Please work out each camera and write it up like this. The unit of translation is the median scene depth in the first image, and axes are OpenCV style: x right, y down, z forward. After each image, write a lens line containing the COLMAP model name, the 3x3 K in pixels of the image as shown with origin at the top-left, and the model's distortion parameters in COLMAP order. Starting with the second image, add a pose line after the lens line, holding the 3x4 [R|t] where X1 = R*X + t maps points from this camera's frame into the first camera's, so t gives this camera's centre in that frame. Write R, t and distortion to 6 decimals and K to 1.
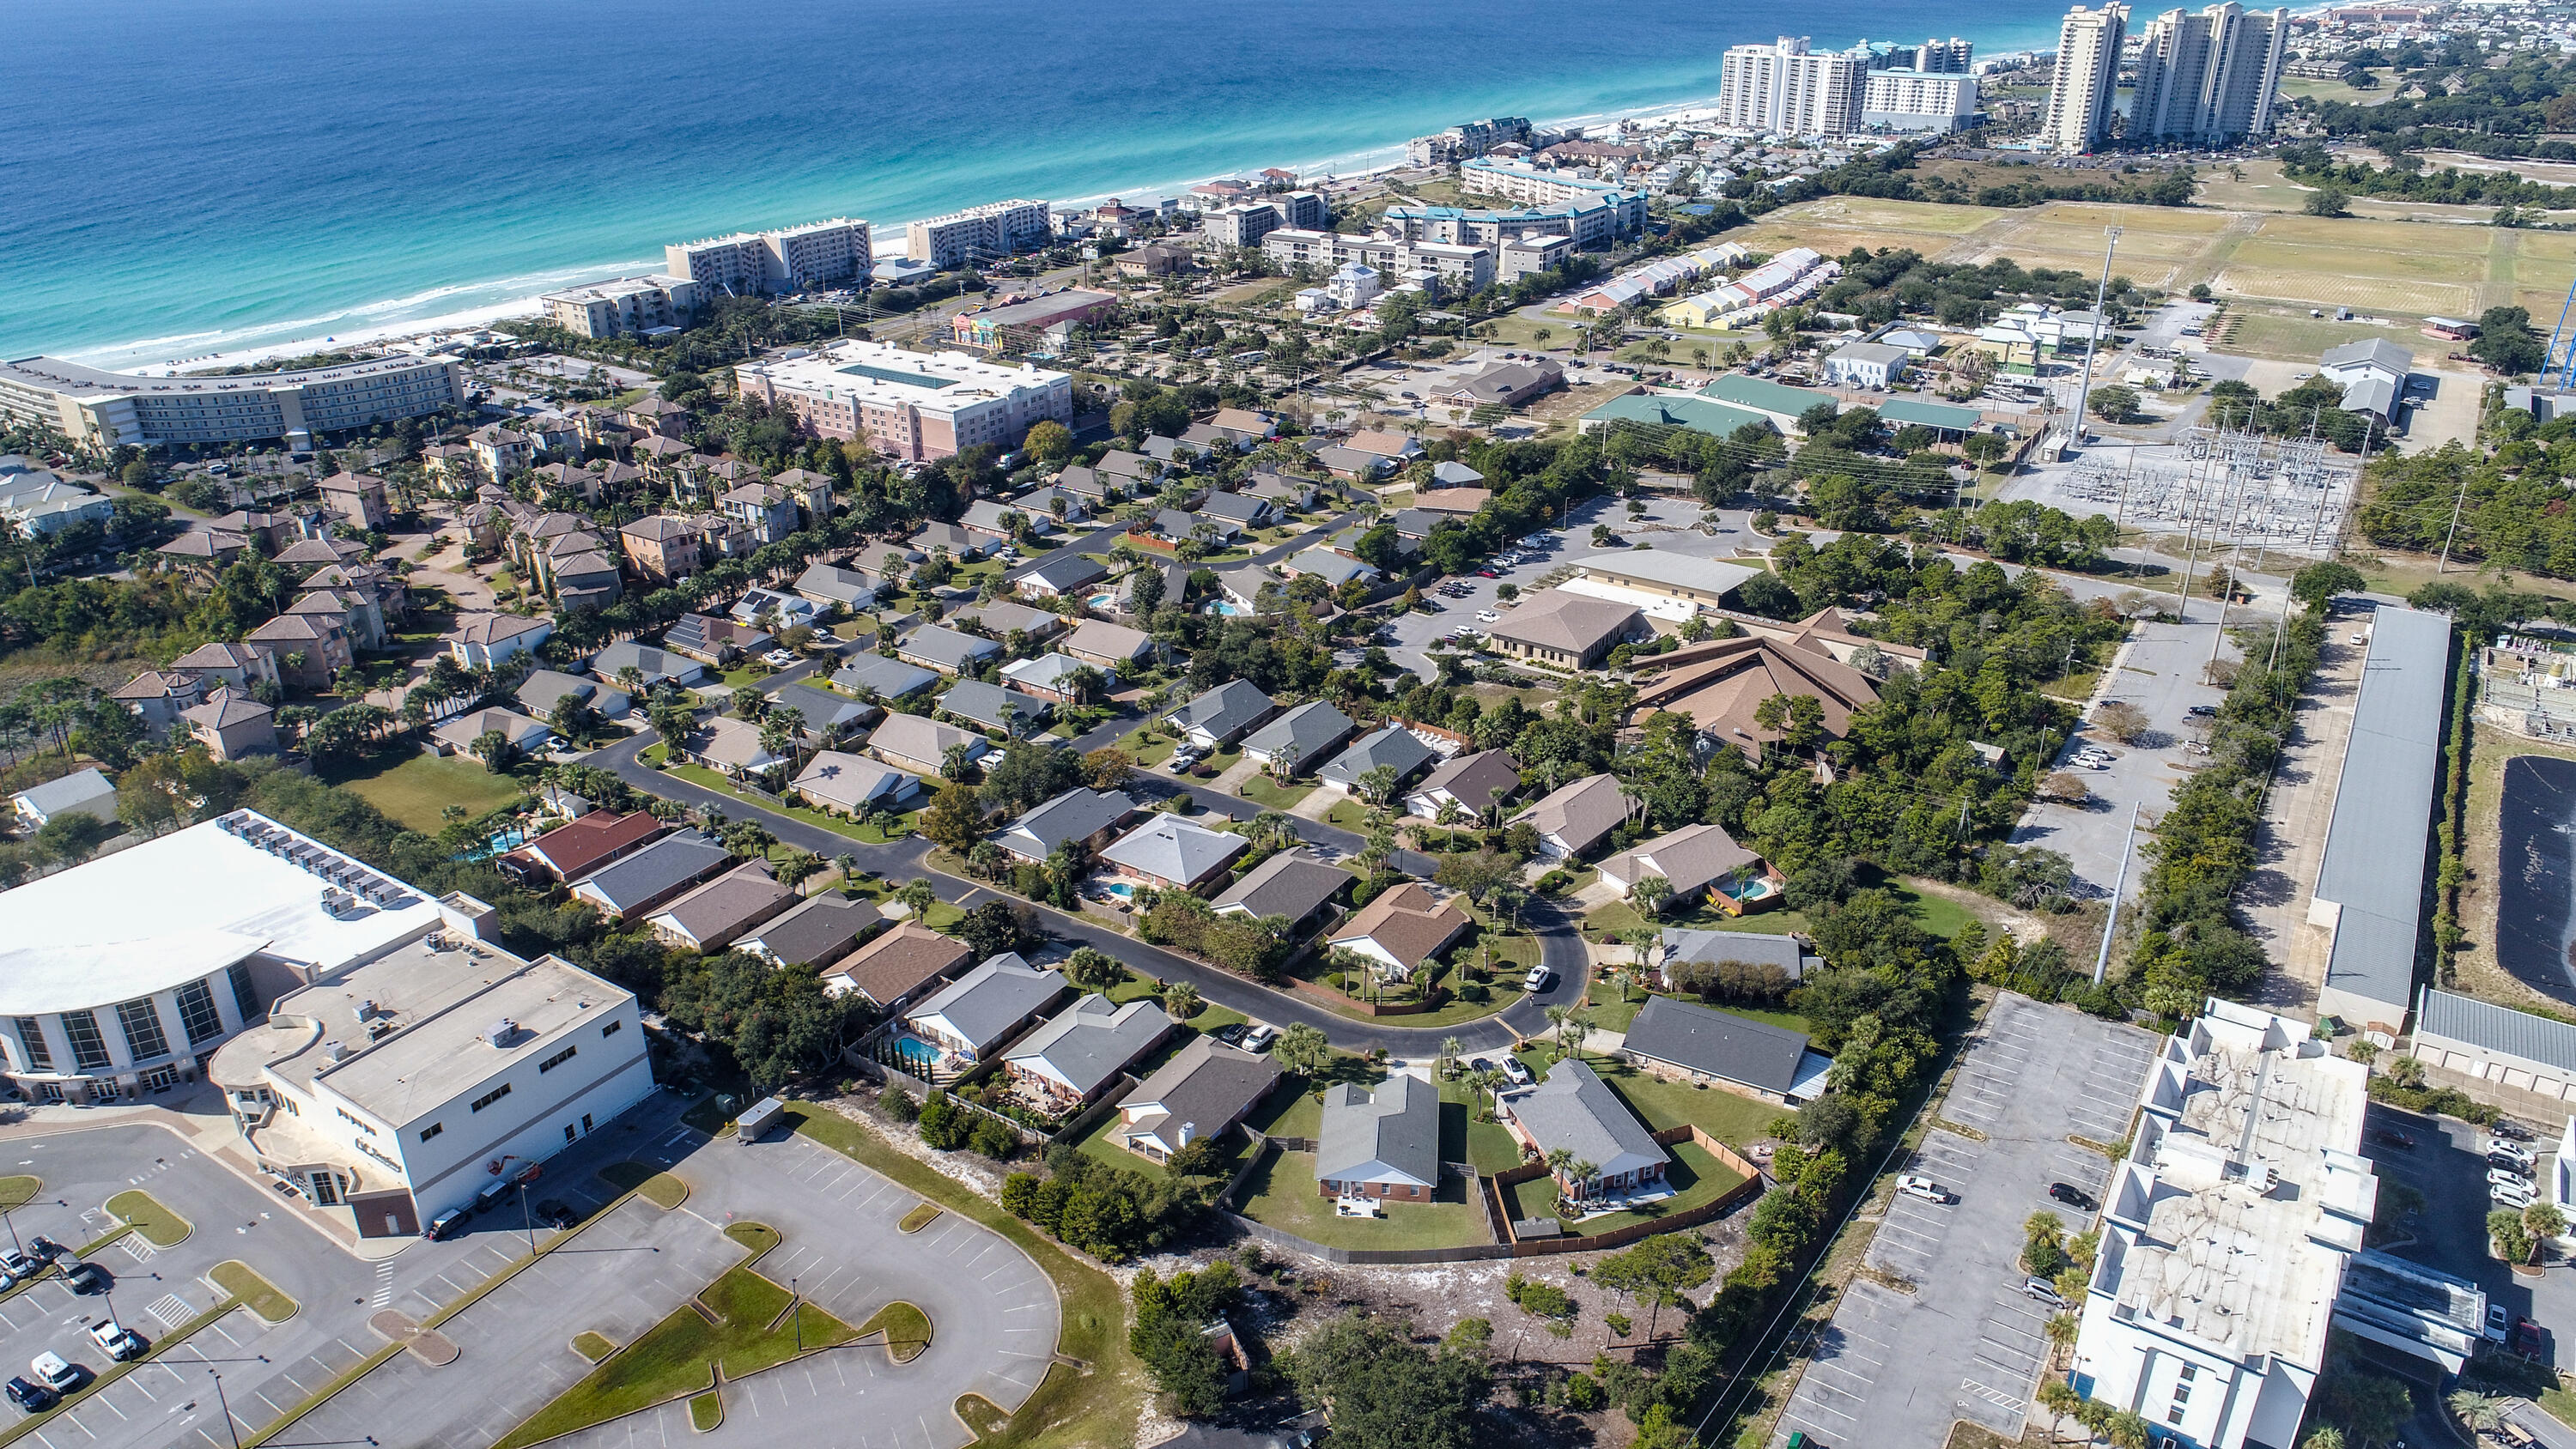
lens RADIAL K [[1728.7, 0, 1288.0], [0, 1728.7, 724.5], [0, 0, 1]] dist [-0.003145, -0.003764]
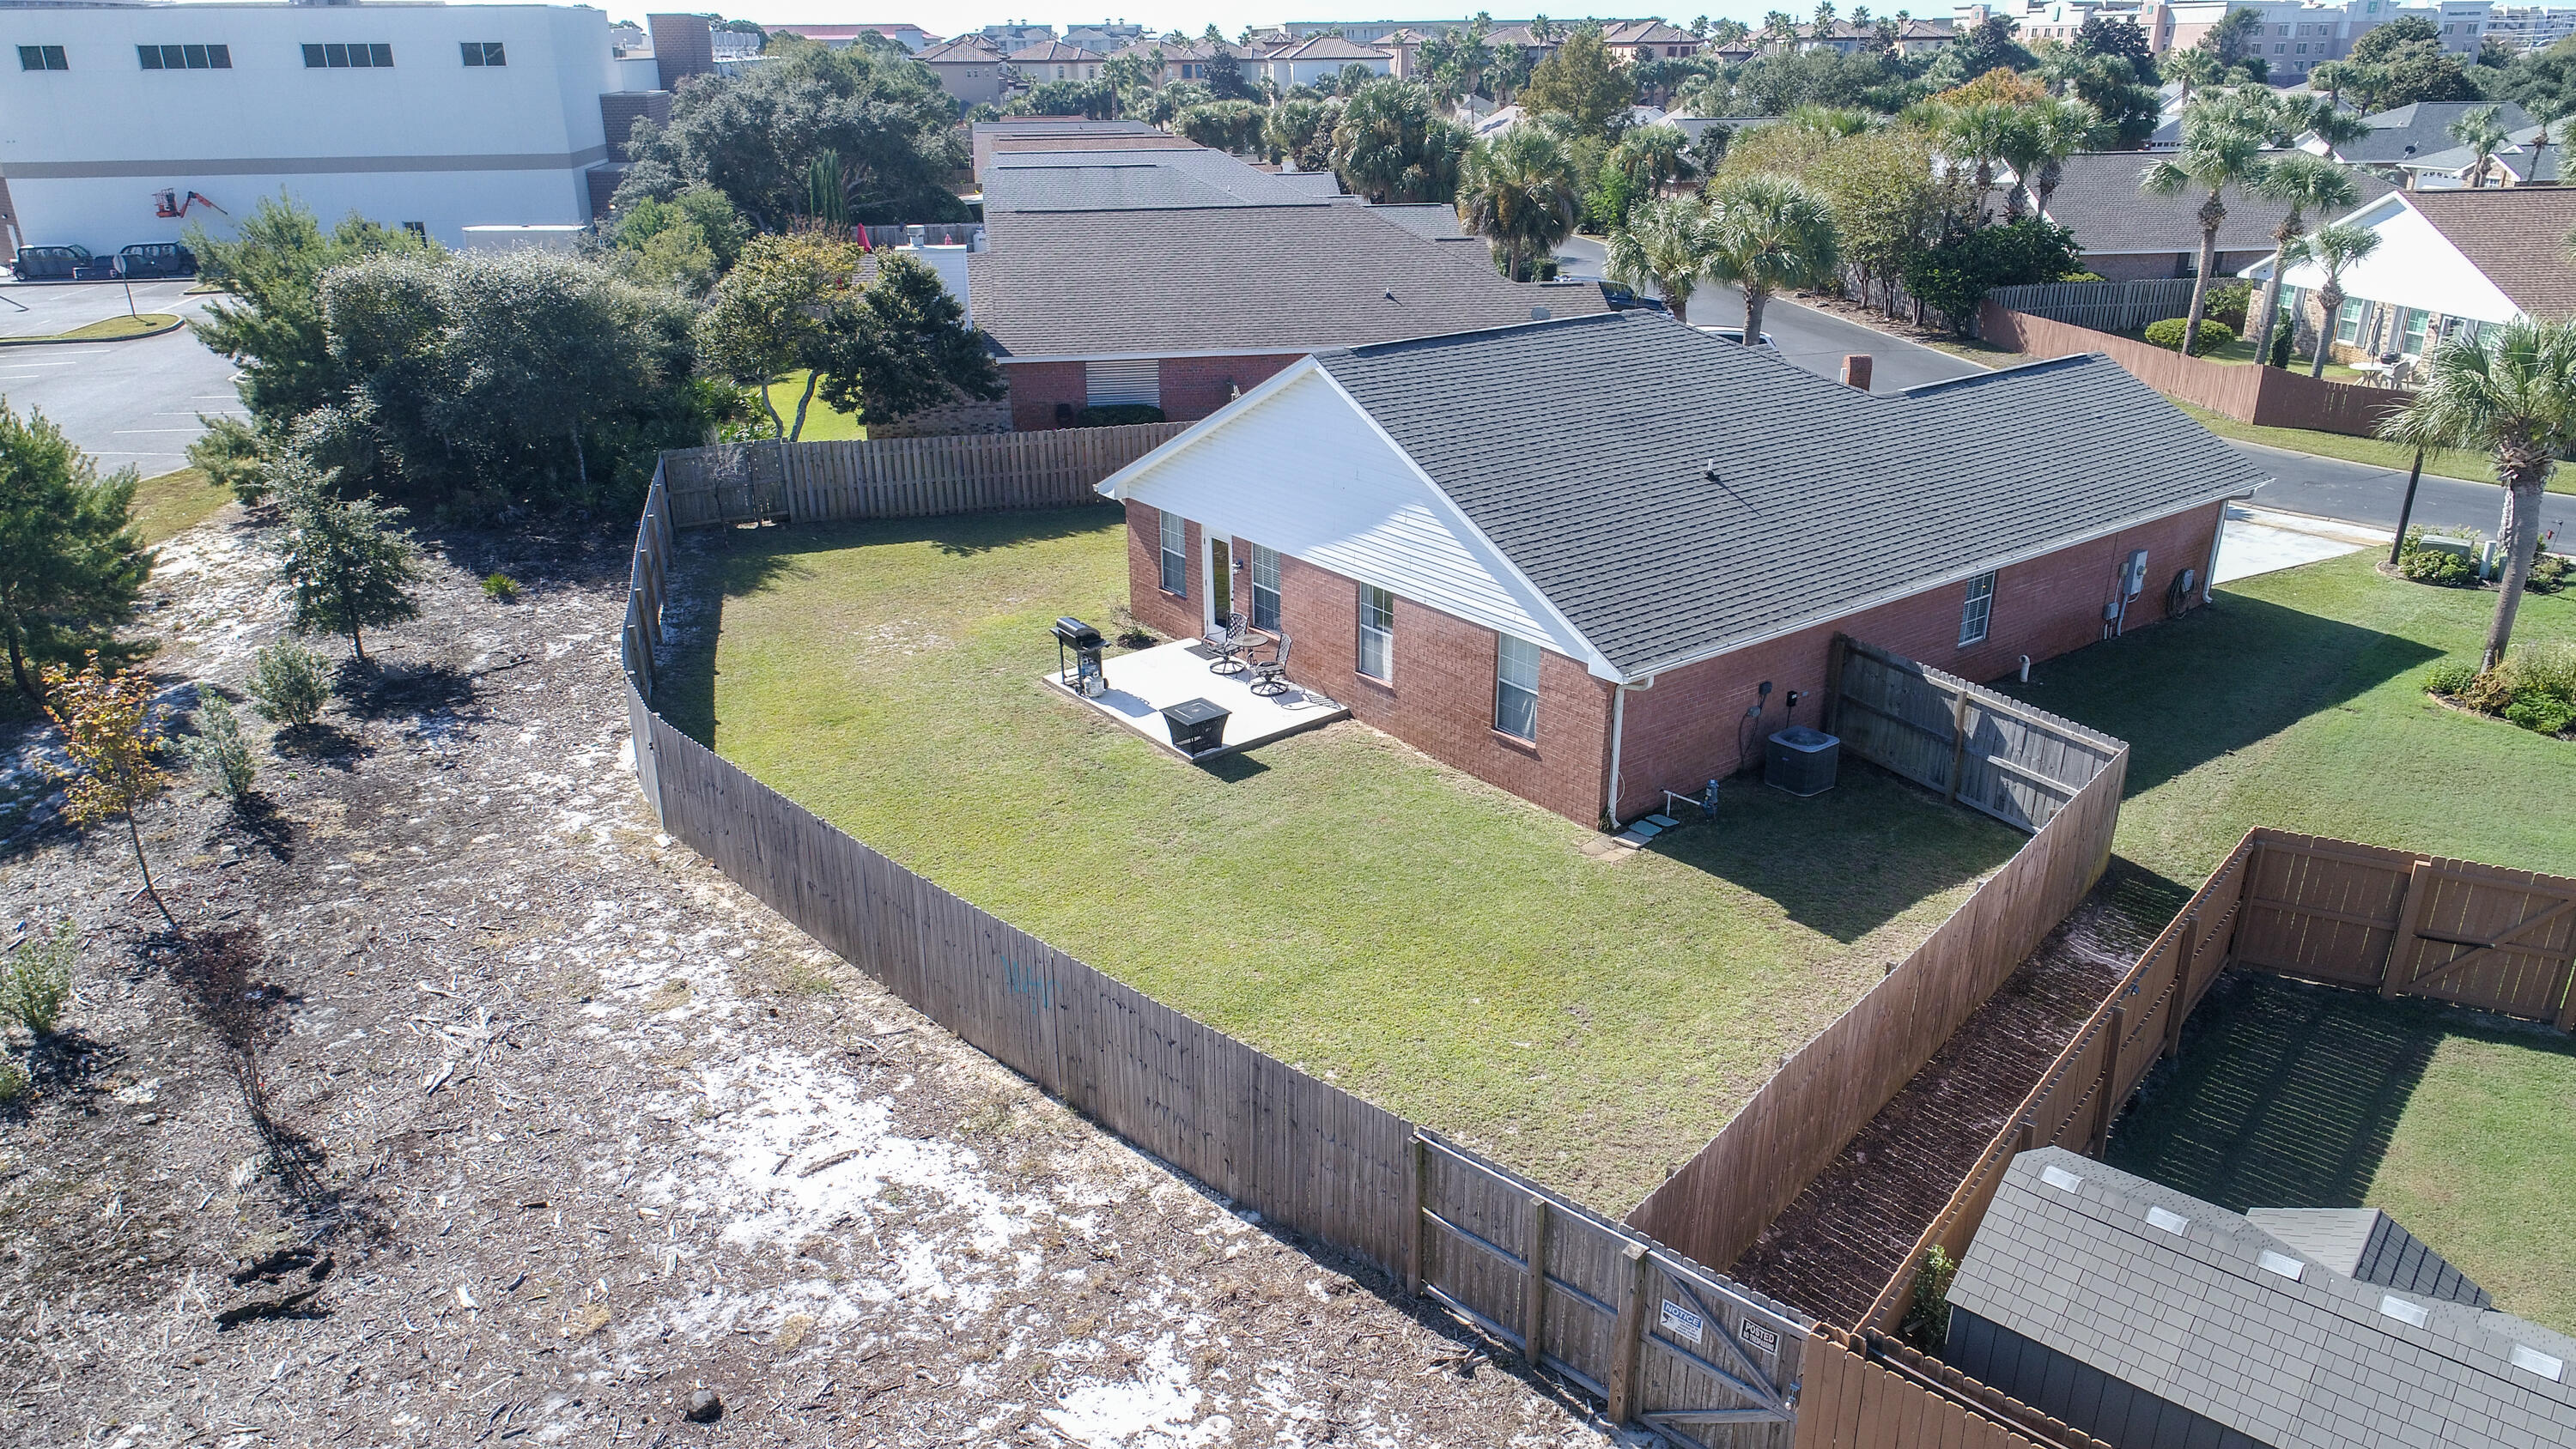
lens RADIAL K [[1728.7, 0, 1288.0], [0, 1728.7, 724.5], [0, 0, 1]] dist [-0.003145, -0.003764]
pose [[0.677074, 0.273751, -0.683104, 0.146732], [-0.309999, 0.947959, 0.072628, 0.259402], [0.667437, 0.162588, 0.726701, 0.865244]]
